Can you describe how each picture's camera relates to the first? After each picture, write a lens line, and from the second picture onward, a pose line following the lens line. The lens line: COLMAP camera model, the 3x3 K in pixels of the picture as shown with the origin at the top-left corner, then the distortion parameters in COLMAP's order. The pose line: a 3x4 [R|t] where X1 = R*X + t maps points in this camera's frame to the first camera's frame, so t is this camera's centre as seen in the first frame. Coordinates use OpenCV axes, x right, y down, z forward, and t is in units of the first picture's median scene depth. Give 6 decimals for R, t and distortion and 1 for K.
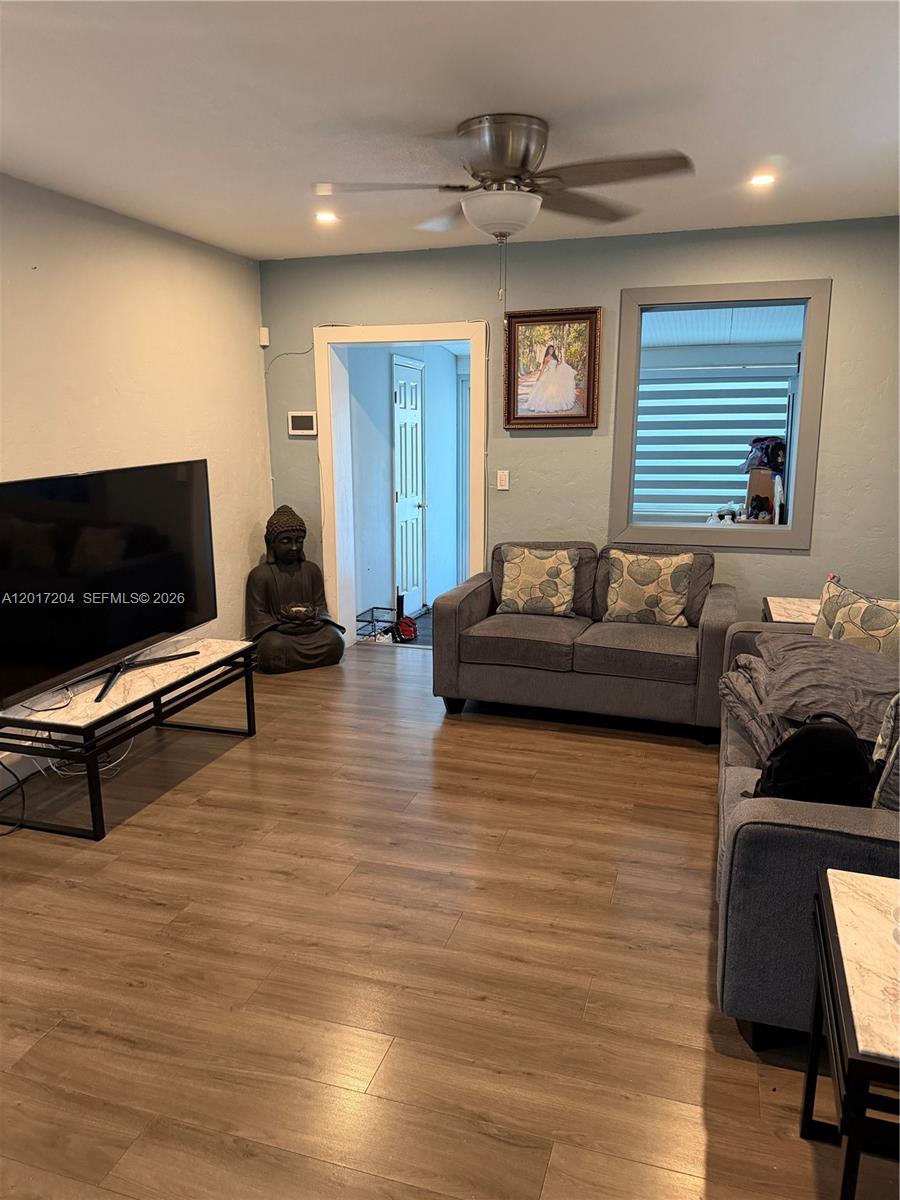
lens RADIAL K [[845.0, 0, 444.1], [0, 845.0, 594.3], [0, 0, 1]] dist [0.055275, -0.065455]
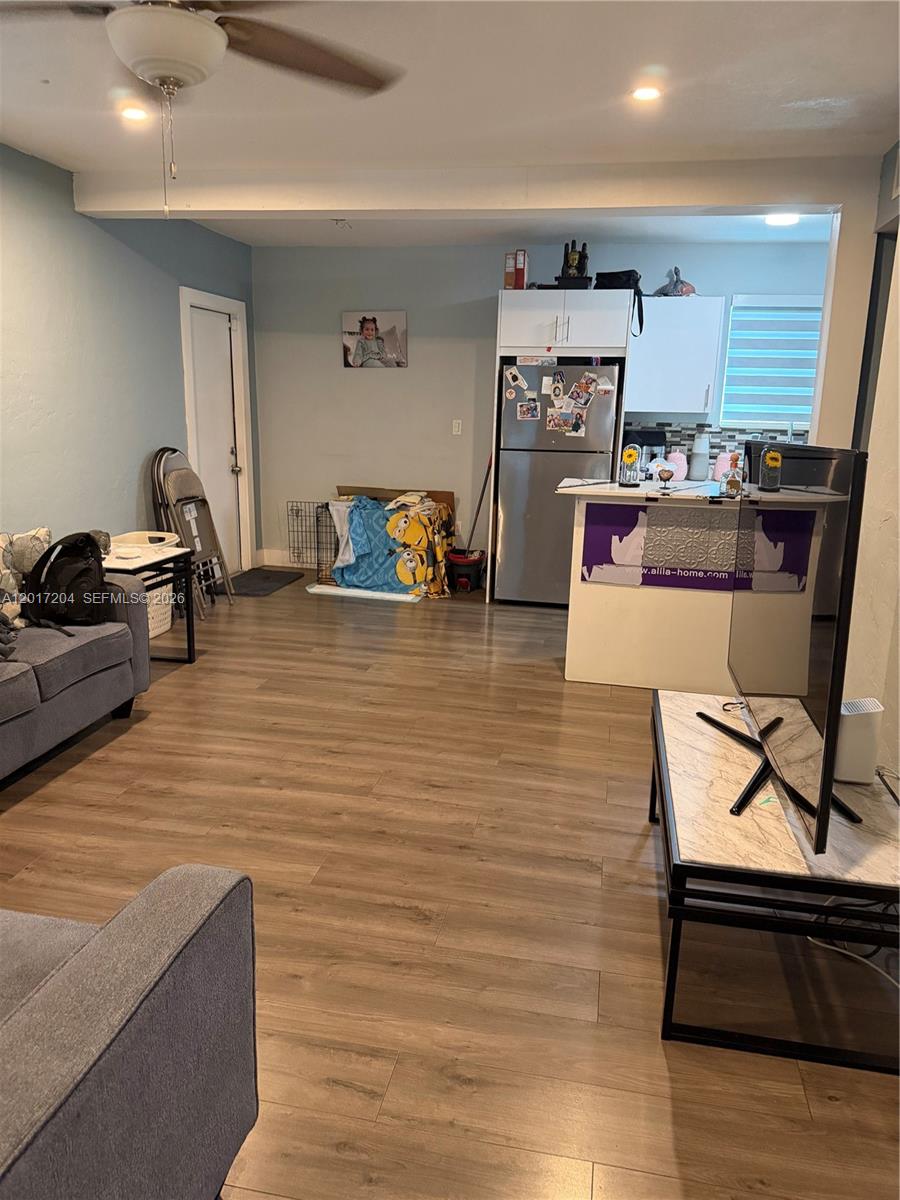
lens RADIAL K [[845.0, 0, 451.9], [0, 845.0, 597.8], [0, 0, 1]] dist [0.055275, -0.065455]
pose [[-0.992801, 0.007656, -0.119530, -0.063396], [-0.043507, 0.906742, 0.419436, -0.279501], [0.111594, 0.421617, -0.899881, 1.494420]]
